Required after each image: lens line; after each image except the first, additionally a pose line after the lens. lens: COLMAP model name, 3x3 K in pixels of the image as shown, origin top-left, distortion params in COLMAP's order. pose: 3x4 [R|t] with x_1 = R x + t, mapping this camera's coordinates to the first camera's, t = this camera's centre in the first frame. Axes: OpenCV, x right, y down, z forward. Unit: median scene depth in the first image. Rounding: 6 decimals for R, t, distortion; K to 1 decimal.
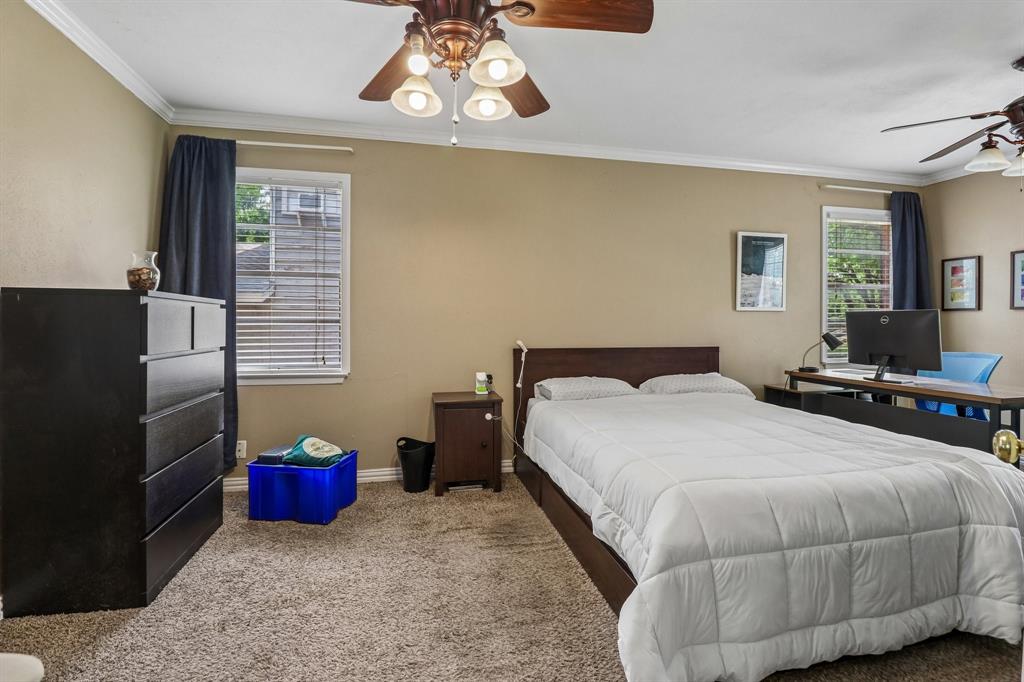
lens RADIAL K [[472.5, 0, 509.6], [0, 472.5, 322.9], [0, 0, 1]] dist [0.001116, -0.013906]
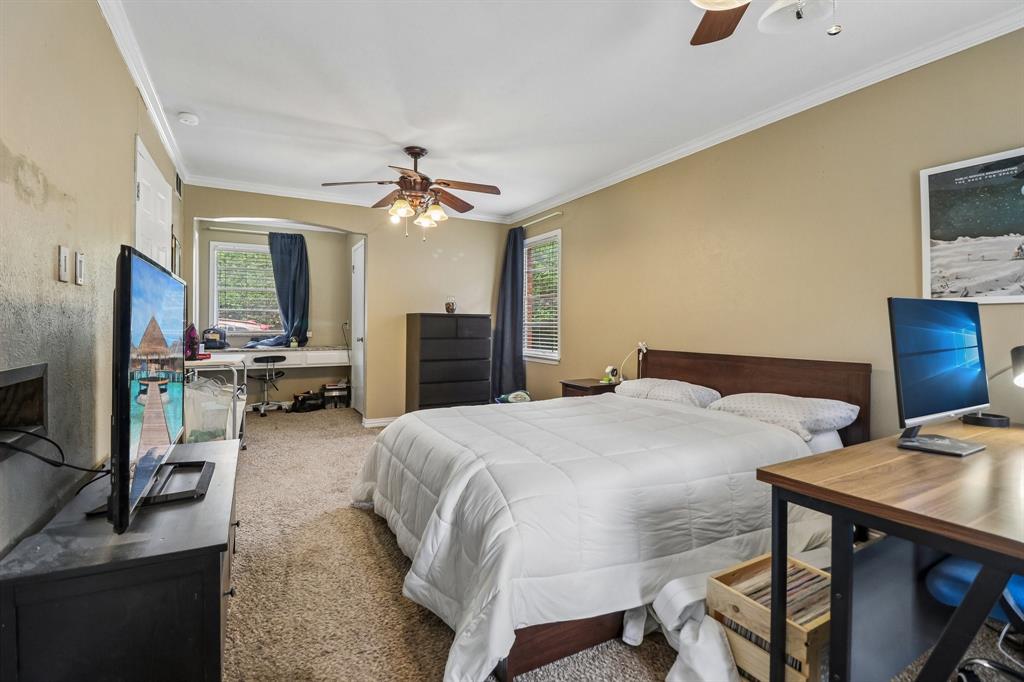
lens RADIAL K [[472.5, 0, 509.6], [0, 472.5, 322.9], [0, 0, 1]] dist [0.001116, -0.013906]
pose [[0.279742, -0.006408, -0.960054, 1.009442], [-0.003519, 0.999964, -0.007700, 0.002332], [0.960069, 0.005533, 0.279710, 0.389331]]
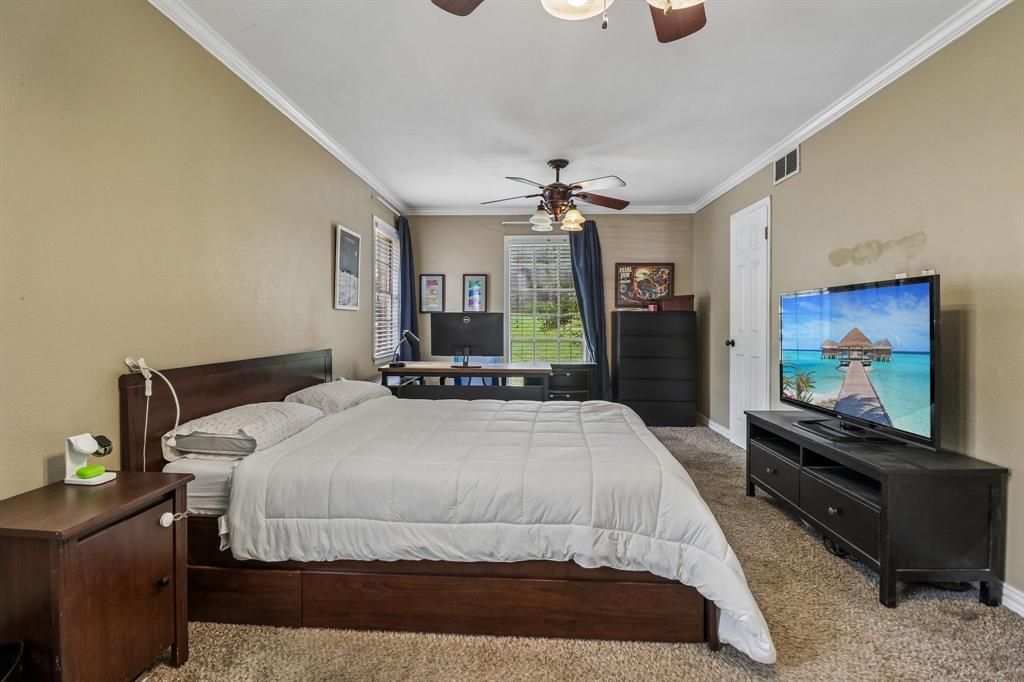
lens RADIAL K [[472.5, 0, 509.6], [0, 472.5, 322.9], [0, 0, 1]] dist [0.001116, -0.013906]
pose [[0.267947, -0.005614, 0.963417, -0.365445], [-0.000178, 0.999983, 0.005876, -0.004791], [-0.963434, -0.001746, 0.267941, 0.474102]]
